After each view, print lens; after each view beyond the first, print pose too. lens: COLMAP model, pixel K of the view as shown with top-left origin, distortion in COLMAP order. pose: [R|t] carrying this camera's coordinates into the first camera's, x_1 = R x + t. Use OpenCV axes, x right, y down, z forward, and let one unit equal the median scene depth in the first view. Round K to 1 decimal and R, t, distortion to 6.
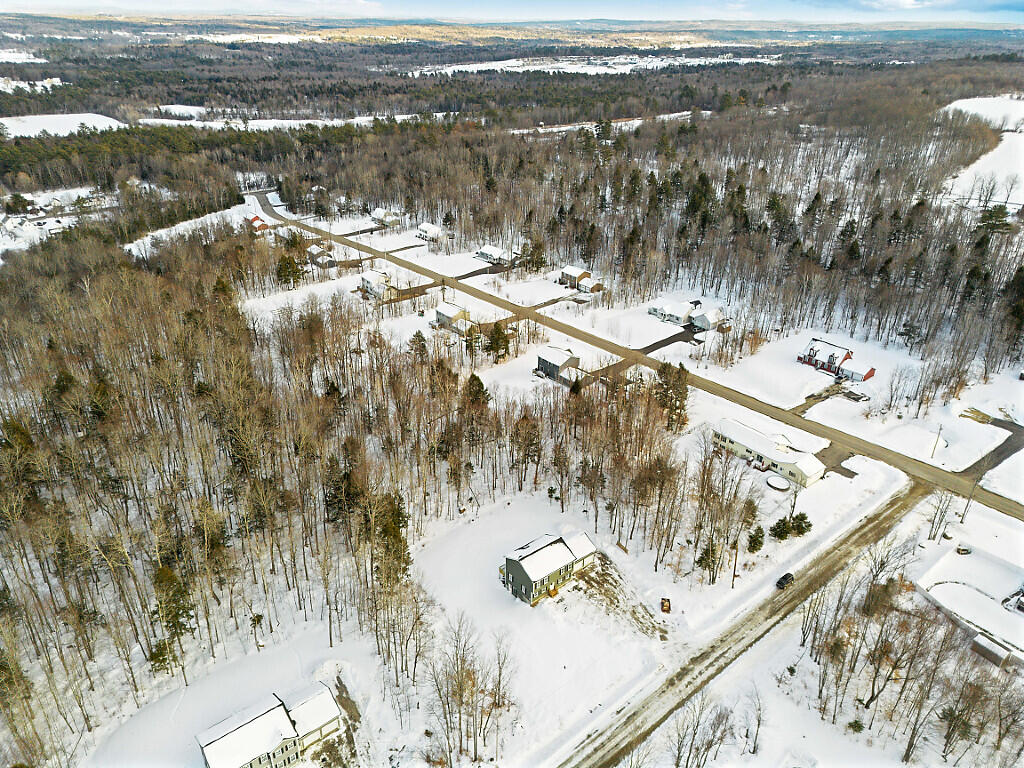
lens RADIAL K [[750.2, 0, 515.4], [0, 750.2, 385.3], [0, 0, 1]] dist [0.060453, -0.041286]
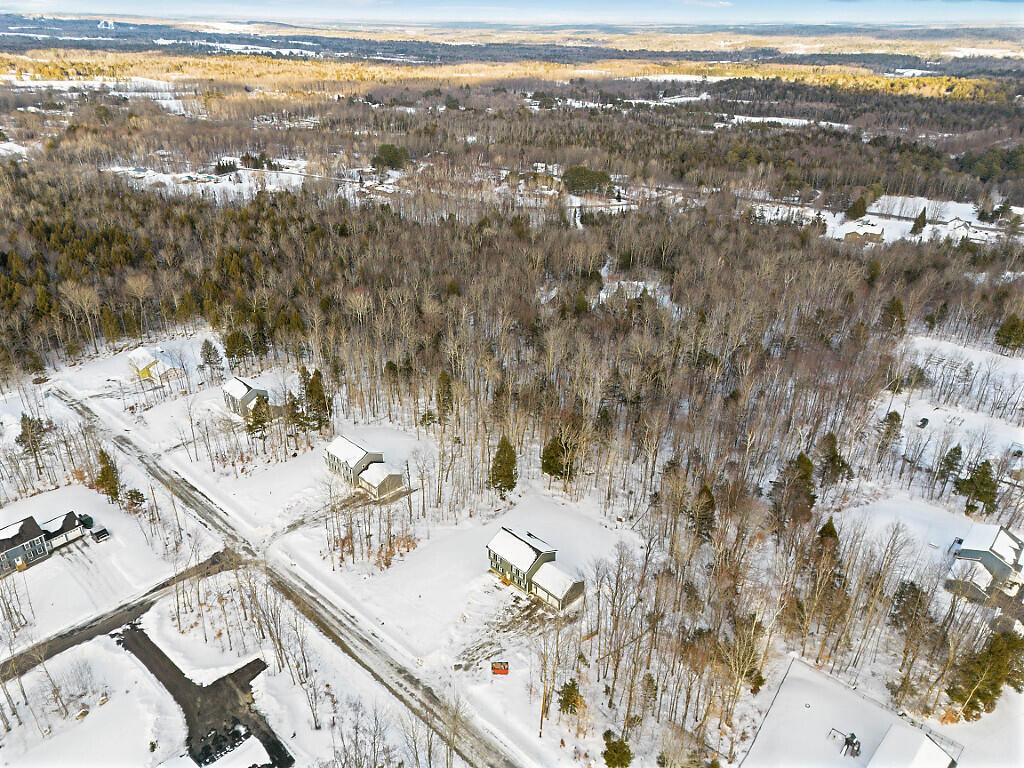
lens RADIAL K [[750.2, 0, 510.5], [0, 750.2, 381.0], [0, 0, 1]] dist [0.060453, -0.041286]
pose [[0.104356, 0.458492, -0.882550, 0.913501], [-0.447571, 0.814107, 0.370013, -0.364060], [0.888138, 0.356391, 0.290165, 0.662572]]
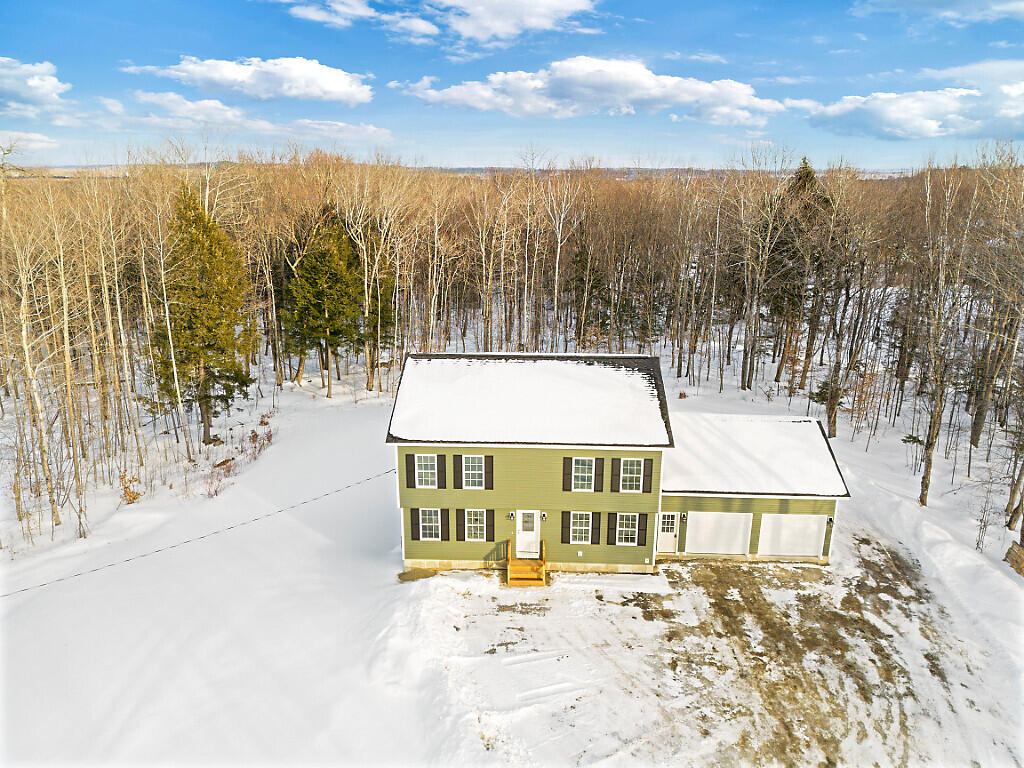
lens RADIAL K [[750.2, 0, 512.8], [0, 750.2, 386.0], [0, 0, 1]] dist [0.060453, -0.041286]
pose [[0.748729, 0.171101, -0.640413, 0.189301], [-0.294860, 0.951237, -0.090586, 0.268463], [0.593686, 0.256656, 0.762670, 0.899370]]
